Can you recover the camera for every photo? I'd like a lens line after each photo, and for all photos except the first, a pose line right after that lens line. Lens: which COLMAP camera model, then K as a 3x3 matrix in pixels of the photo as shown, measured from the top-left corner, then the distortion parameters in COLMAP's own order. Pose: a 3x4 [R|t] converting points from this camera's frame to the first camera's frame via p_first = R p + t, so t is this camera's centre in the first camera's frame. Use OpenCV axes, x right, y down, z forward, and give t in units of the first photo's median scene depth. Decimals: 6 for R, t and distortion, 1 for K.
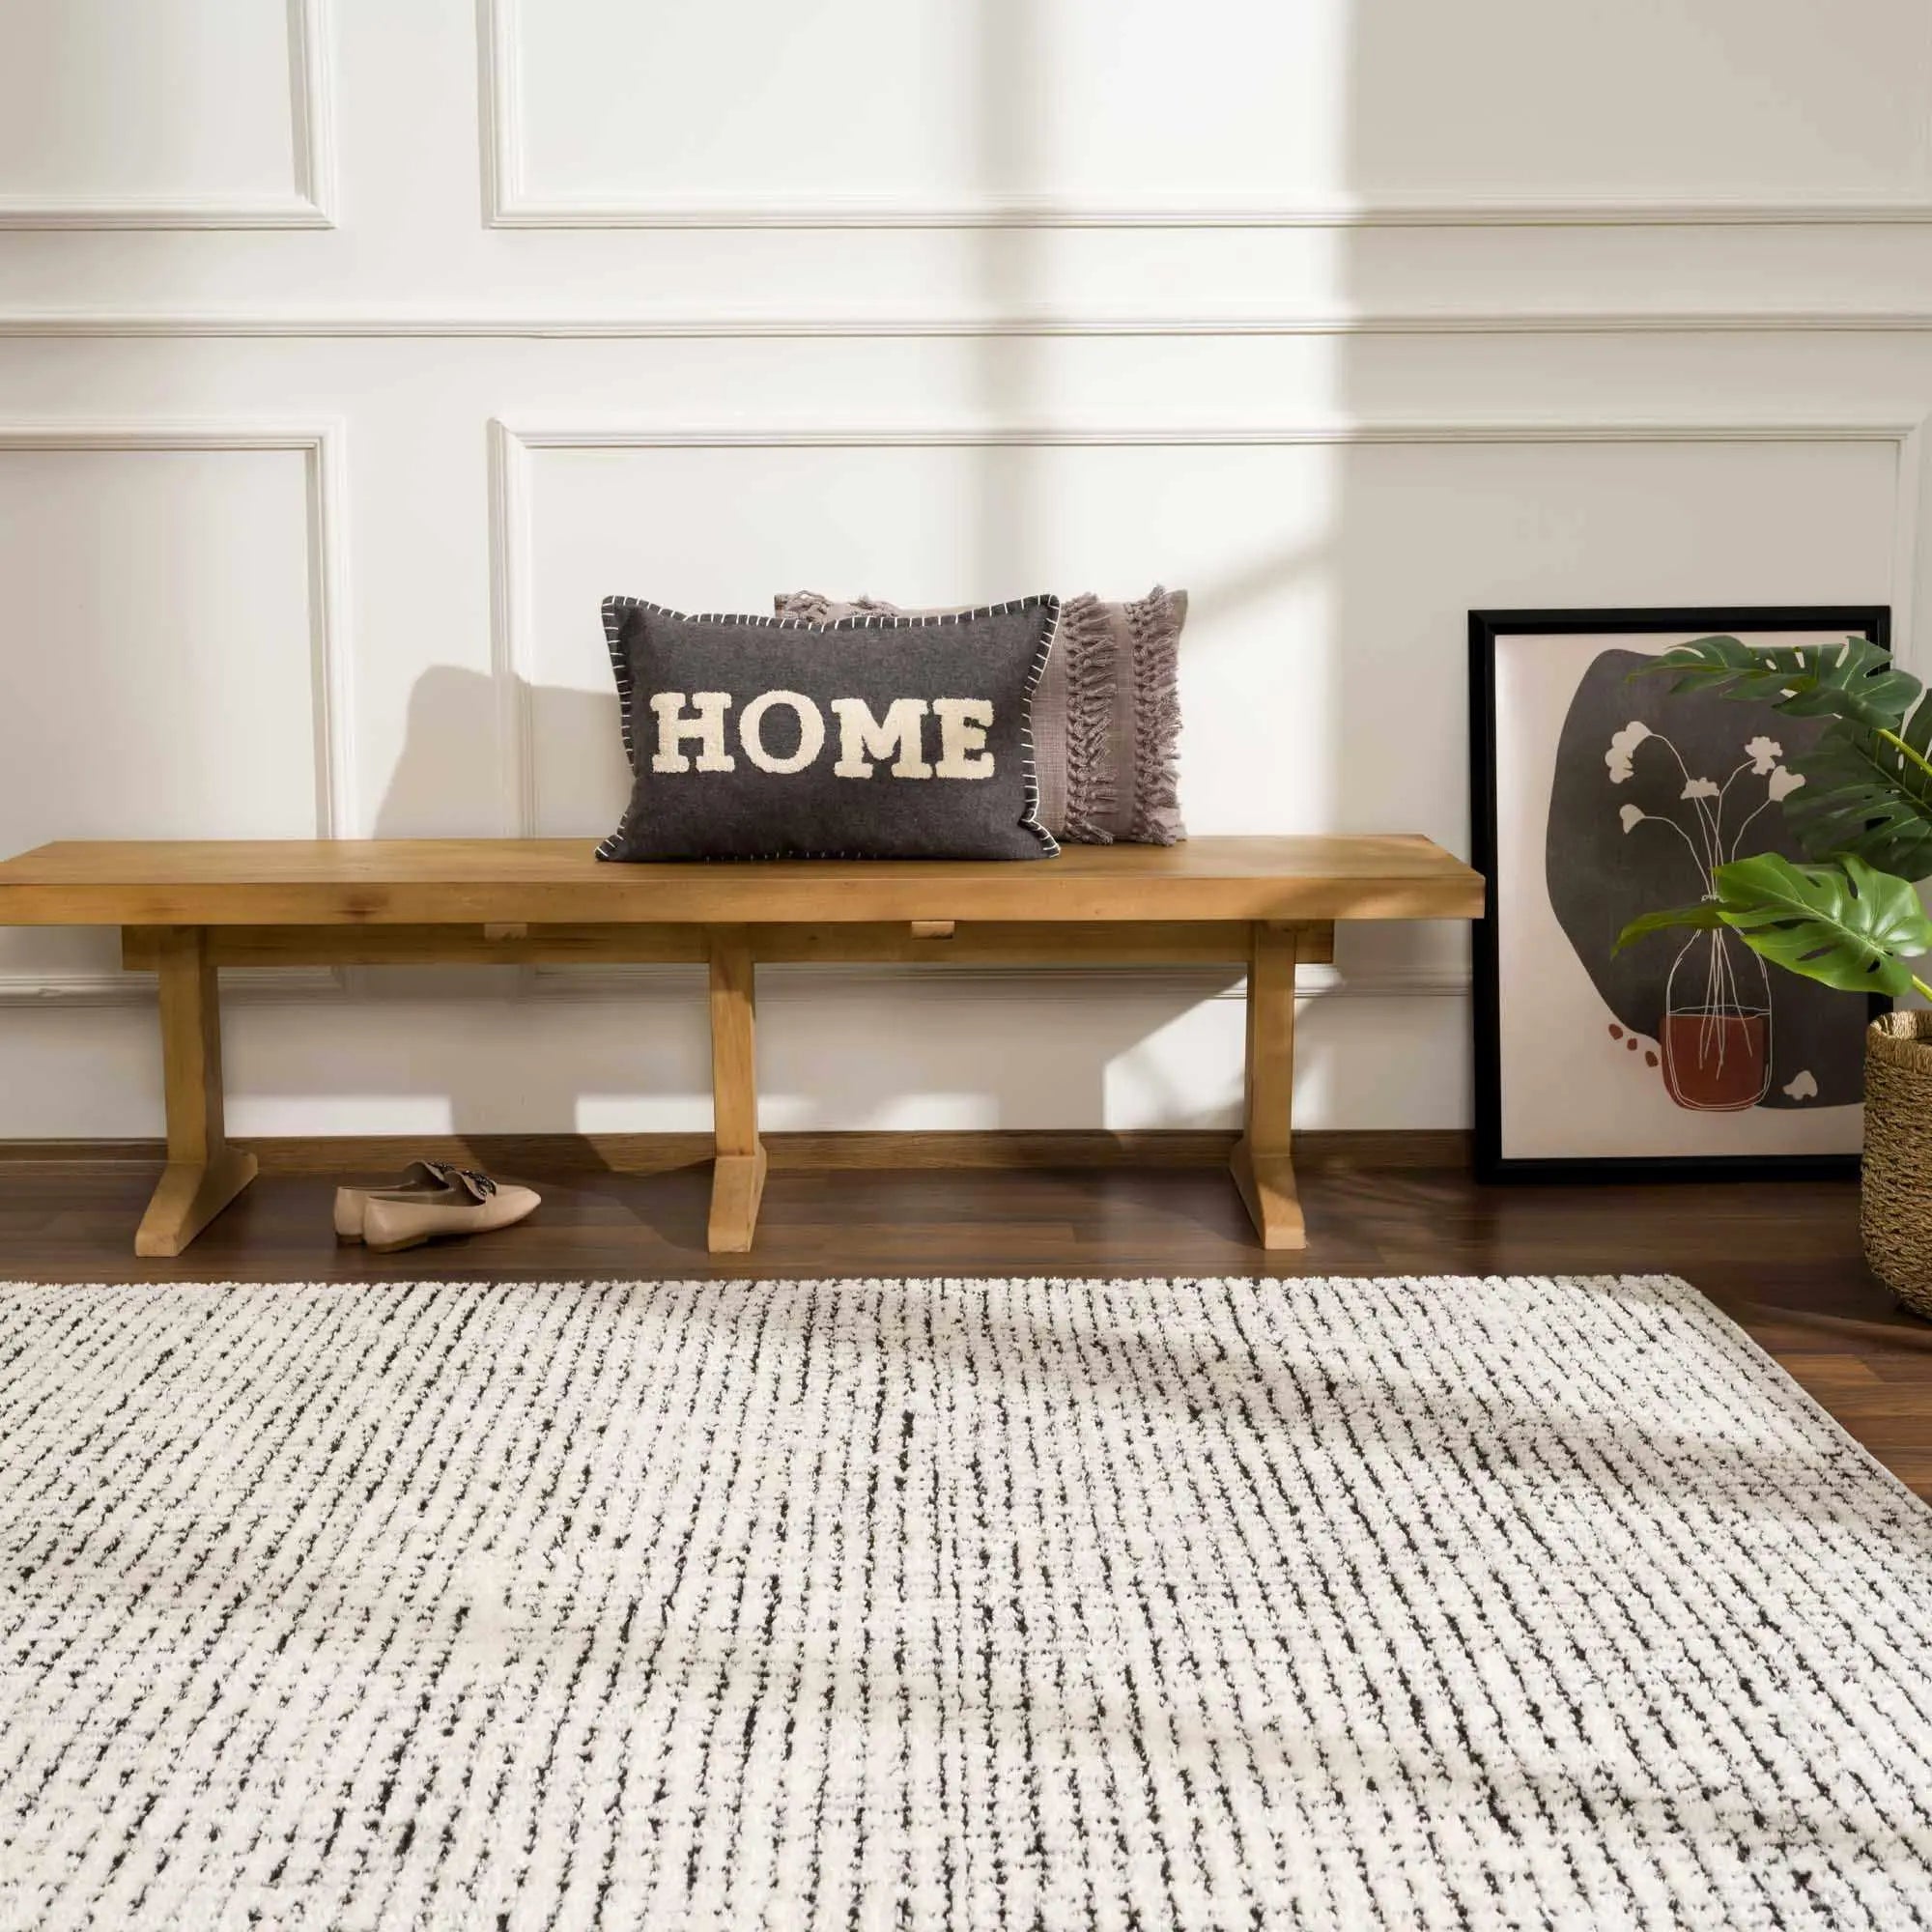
lens RADIAL K [[2690.3, 0, 966.3], [0, 2690.3, 957.9], [0, 0, 1]] dist [-0.000961, 0.000000]
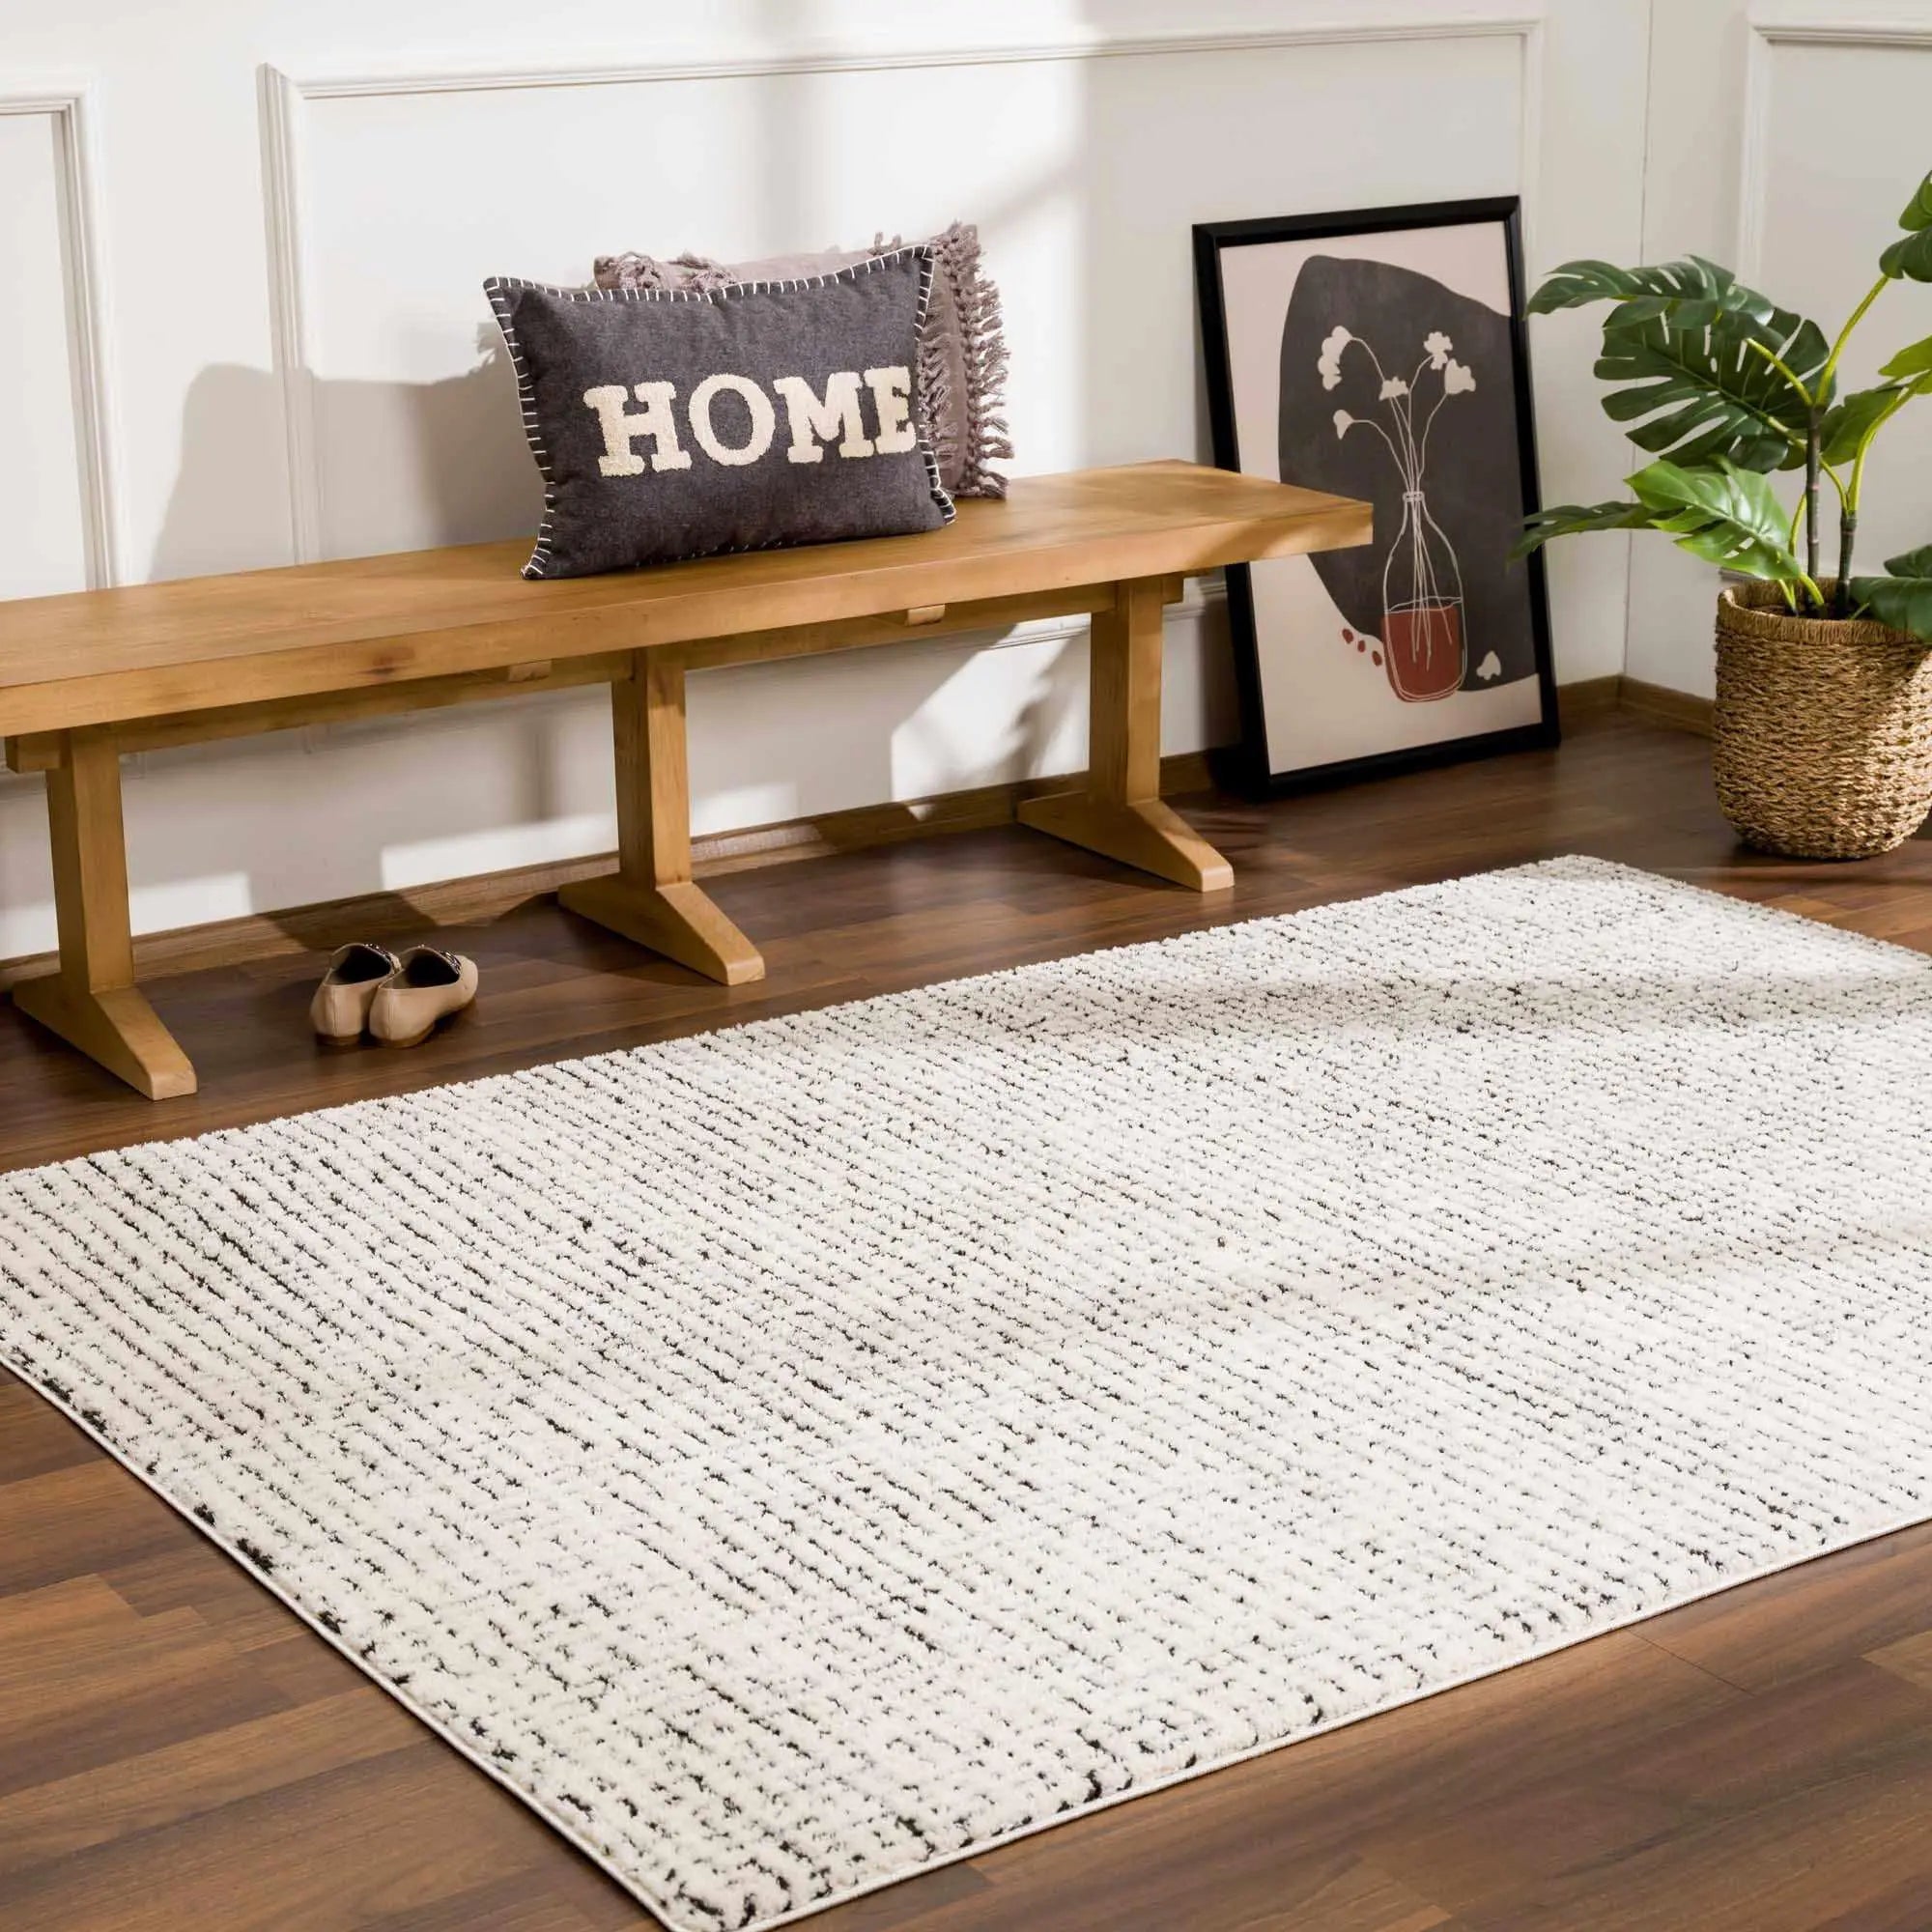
lens RADIAL K [[3867.0, 0, 965.9], [0, 3867.0, 969.6], [0, 0, 1]] dist [0.017264, 0.000000]
pose [[0.833032, -0.162952, 0.528681, -0.727647], [0.094835, 0.983552, 0.153725, -0.093980], [-0.545035, -0.077920, 0.834785, -0.166276]]
